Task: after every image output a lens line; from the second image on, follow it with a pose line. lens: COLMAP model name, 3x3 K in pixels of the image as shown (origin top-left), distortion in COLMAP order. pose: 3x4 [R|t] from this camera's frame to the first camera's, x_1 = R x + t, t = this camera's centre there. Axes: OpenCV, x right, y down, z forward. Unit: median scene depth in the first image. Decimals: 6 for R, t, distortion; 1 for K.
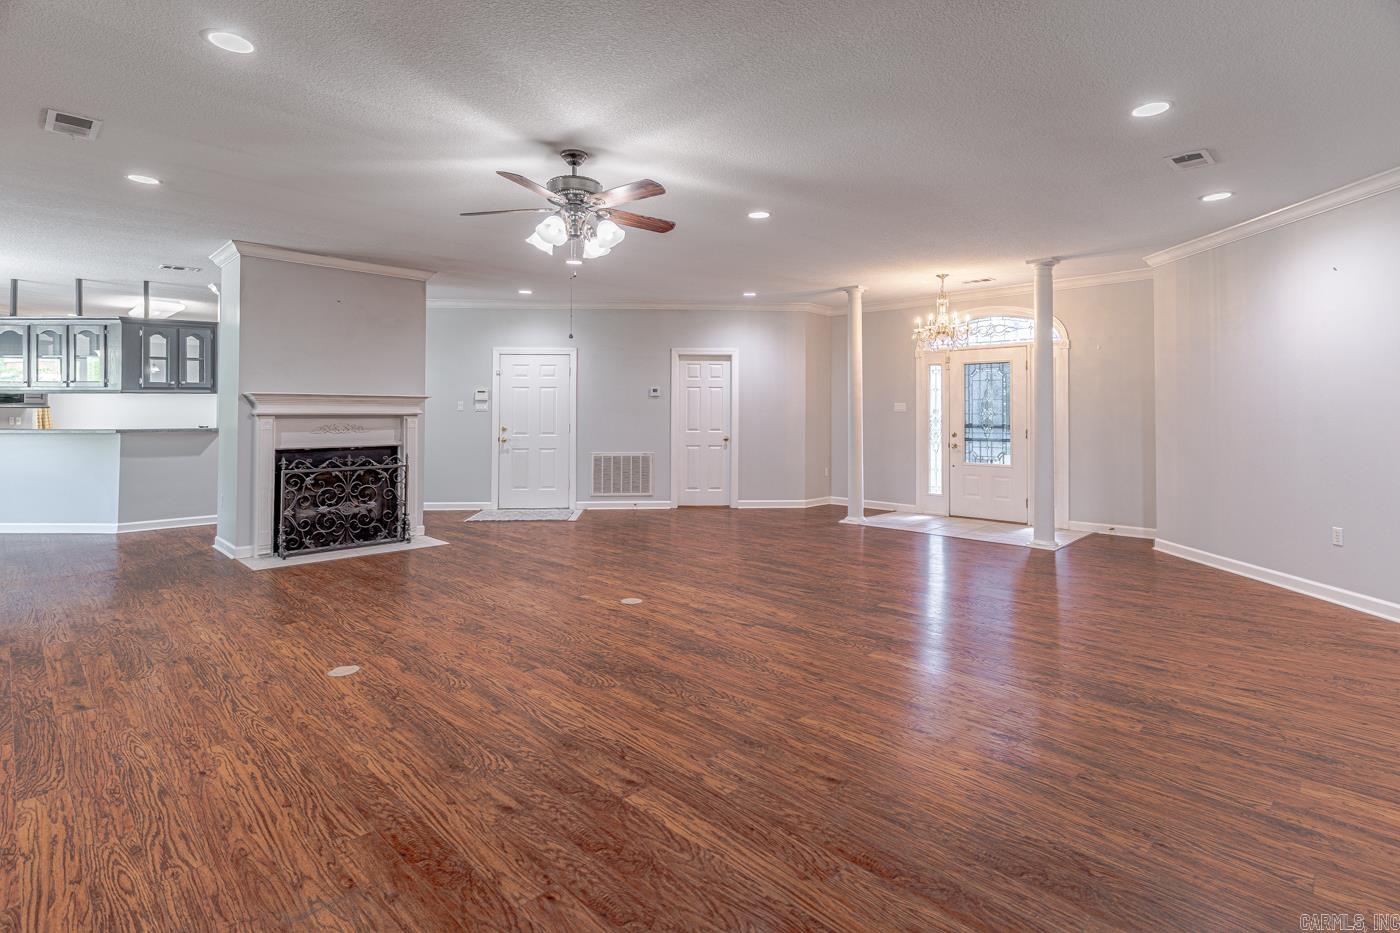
lens RADIAL K [[682.8, 0, 696.5], [0, 682.8, 417.9], [0, 0, 1]] dist [-0.001227, -0.001099]
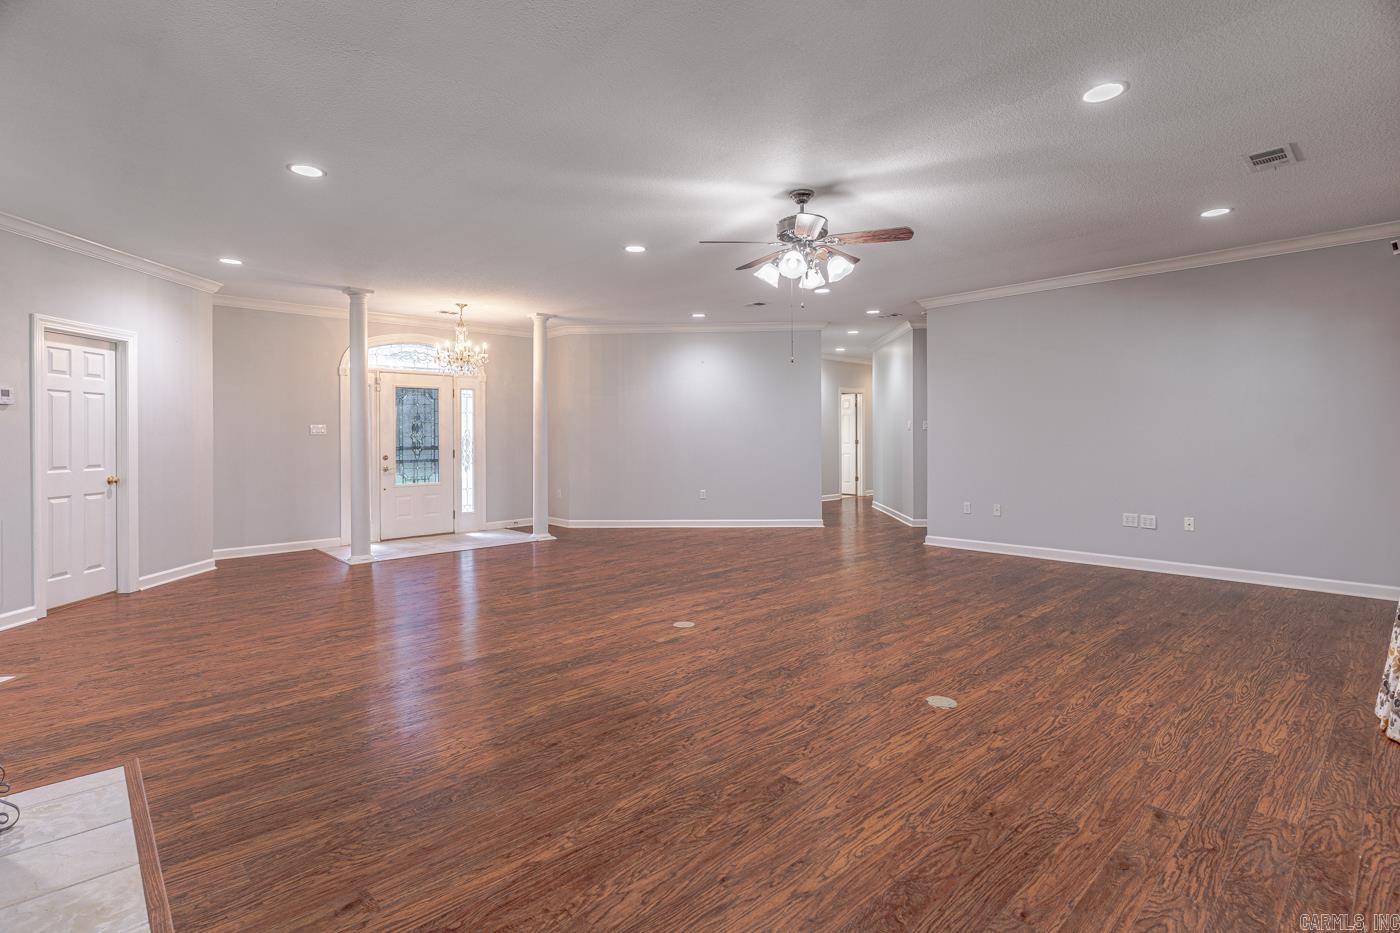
lens RADIAL K [[673.6, 0, 691.7], [0, 673.6, 463.1], [0, 0, 1]] dist [0.001561, 0.000037]
pose [[0.045709, -0.043634, 0.998001, -1.530200], [0.013266, 0.998984, 0.043069, -0.009751], [-0.998867, 0.011271, 0.046241, 1.363645]]
